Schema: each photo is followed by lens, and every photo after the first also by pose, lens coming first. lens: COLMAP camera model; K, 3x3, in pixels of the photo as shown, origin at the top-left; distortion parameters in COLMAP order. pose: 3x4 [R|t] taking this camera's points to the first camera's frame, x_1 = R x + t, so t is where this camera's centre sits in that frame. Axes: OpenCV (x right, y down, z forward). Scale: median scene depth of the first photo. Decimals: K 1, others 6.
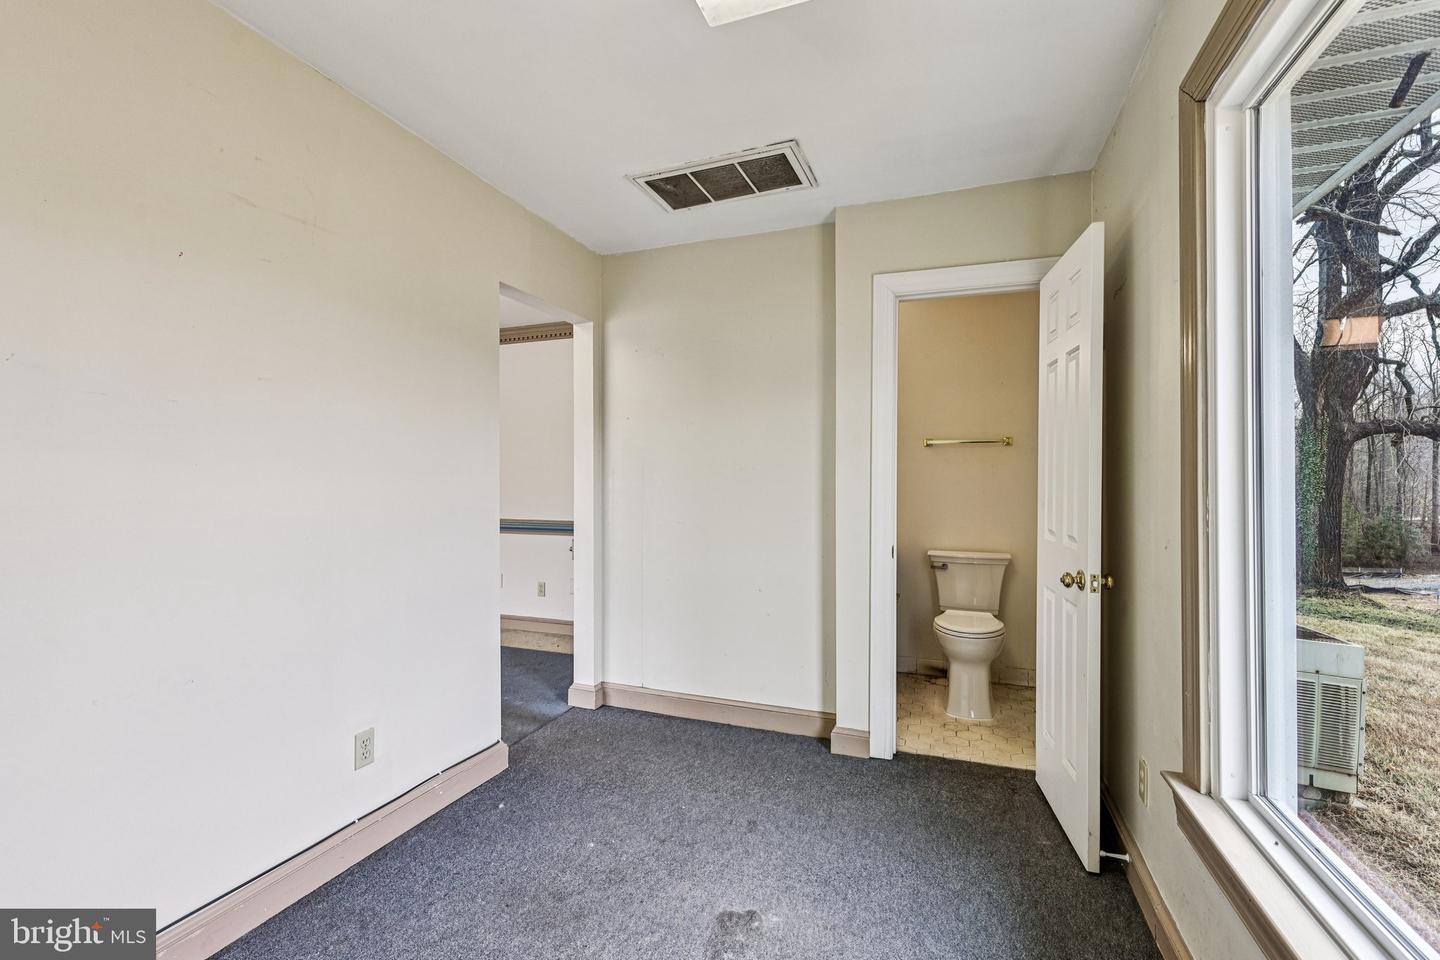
lens RADIAL K [[621.0, 0, 720.0], [0, 621.0, 480.0], [0, 0, 1]] dist [0.002444, -0.000801]
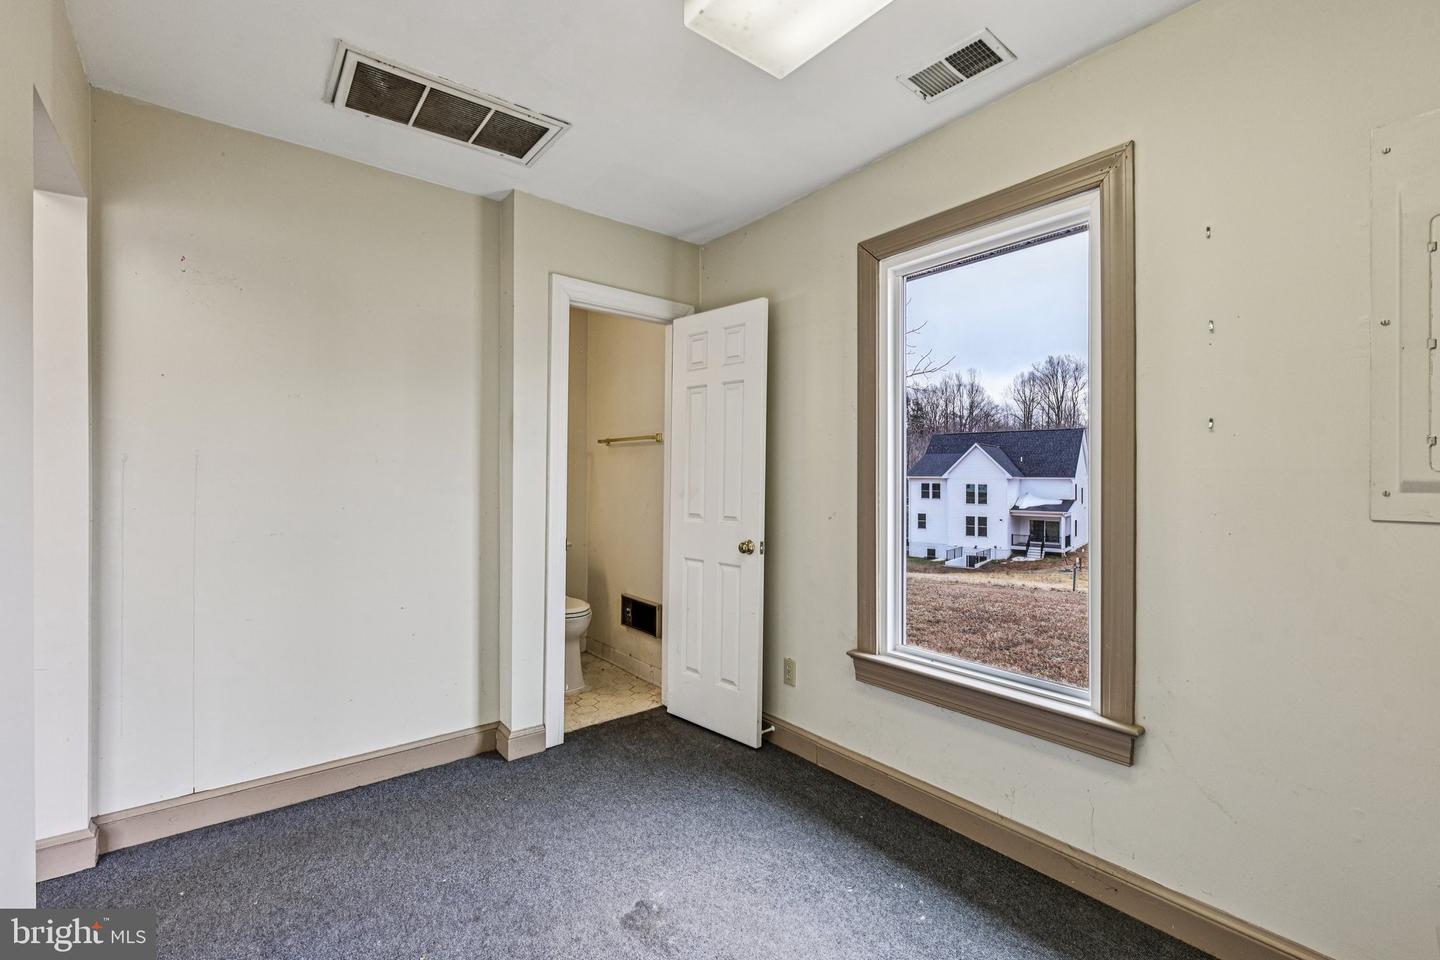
lens RADIAL K [[621.0, 0, 720.0], [0, 621.0, 480.0], [0, 0, 1]] dist [0.002444, -0.000801]
pose [[0.512682, -0.003998, 0.858569, -0.484408], [-0.005898, 0.999949, 0.008178, -0.002307], [-0.858559, -0.009256, 0.512632, 0.242010]]
